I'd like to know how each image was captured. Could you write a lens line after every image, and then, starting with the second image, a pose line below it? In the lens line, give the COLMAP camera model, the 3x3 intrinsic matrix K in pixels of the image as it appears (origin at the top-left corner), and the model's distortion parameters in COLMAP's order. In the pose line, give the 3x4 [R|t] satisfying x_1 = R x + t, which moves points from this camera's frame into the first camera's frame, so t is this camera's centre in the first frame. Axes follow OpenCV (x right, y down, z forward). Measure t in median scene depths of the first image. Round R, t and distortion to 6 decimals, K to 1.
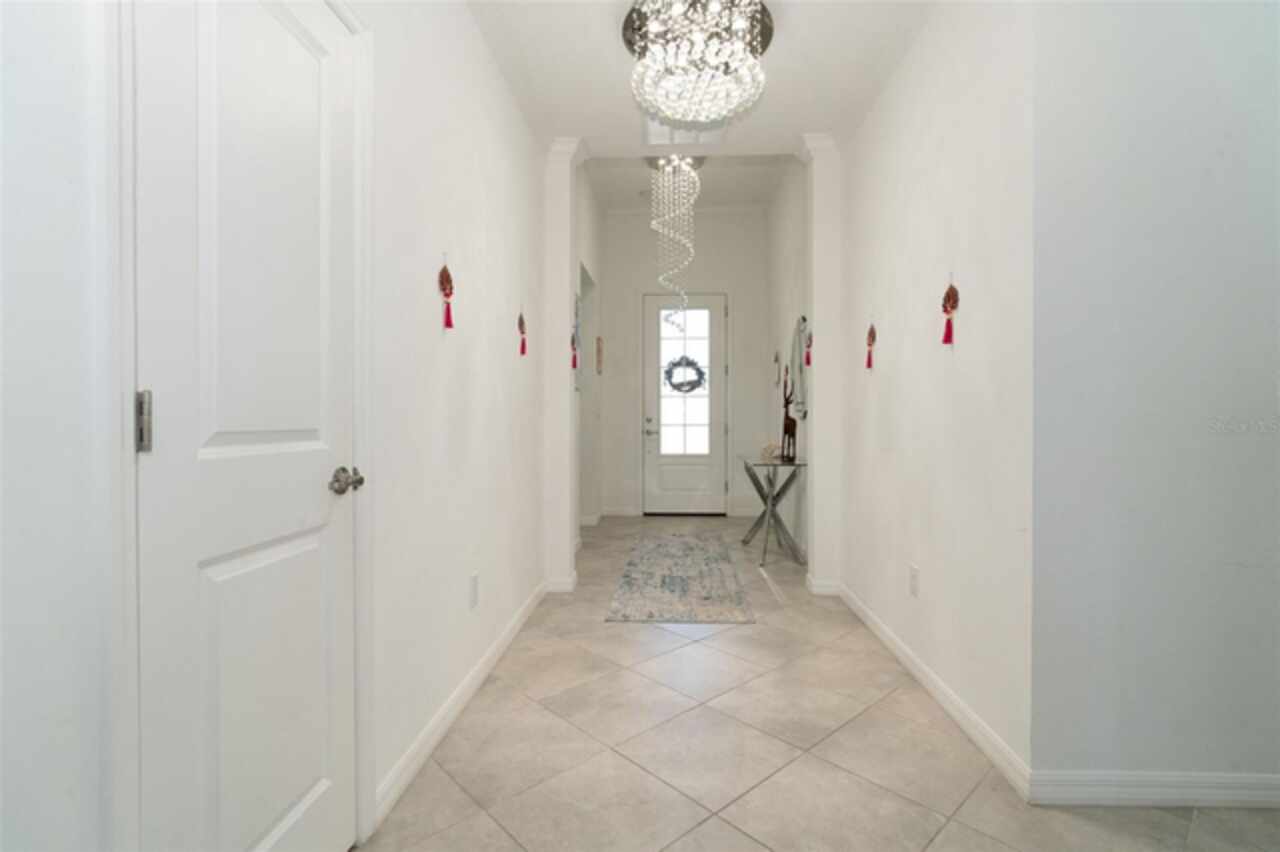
lens RADIAL K [[604.7, 0, 638.3], [0, 604.7, 422.6], [0, 0, 1]] dist [0.004303, 0.000649]
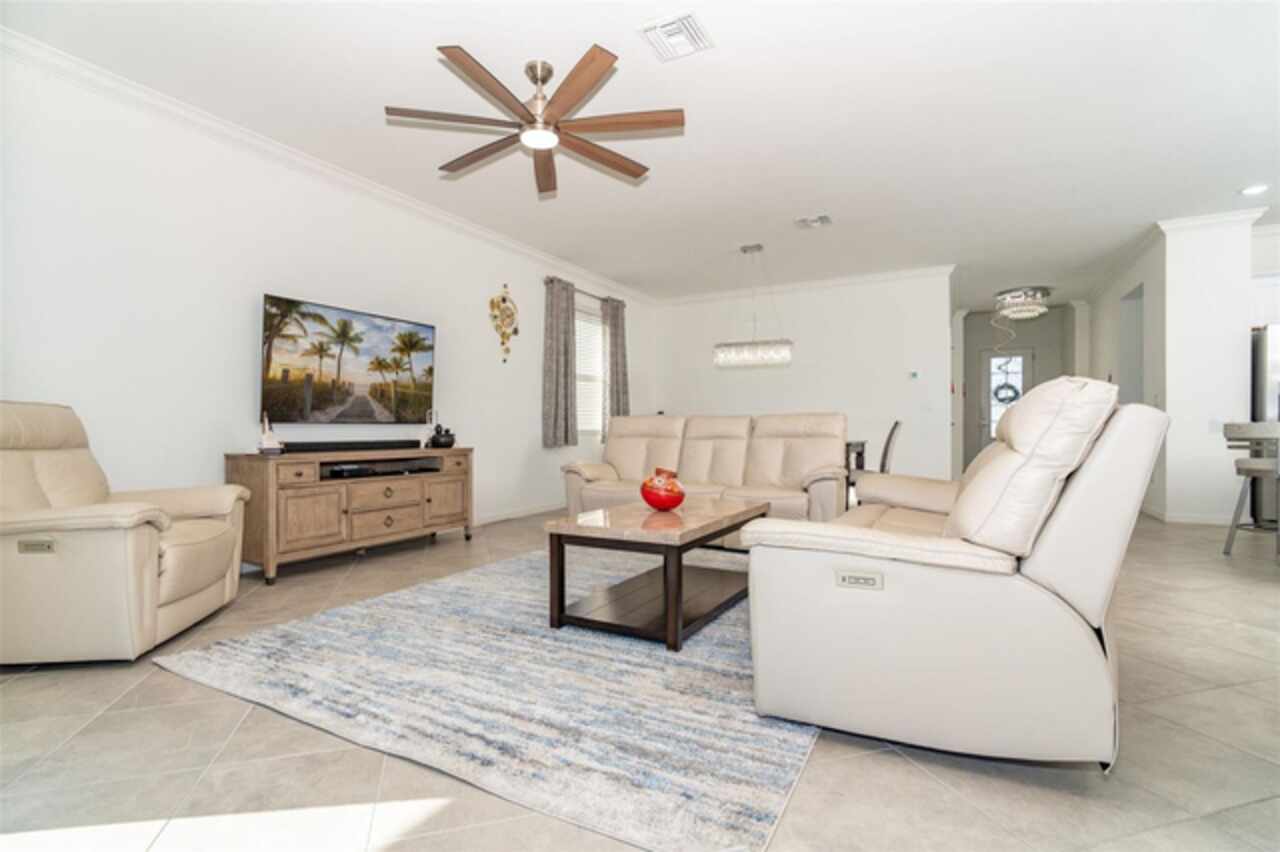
lens RADIAL K [[604.7, 0, 637.3], [0, 604.7, 432.1], [0, 0, 1]] dist [0.004303, 0.000649]
pose [[0.906034, 0.003327, -0.423191, -0.156090], [-0.002390, 0.999993, 0.002746, 0.034254], [0.423197, -0.001477, 0.906036, -1.107895]]
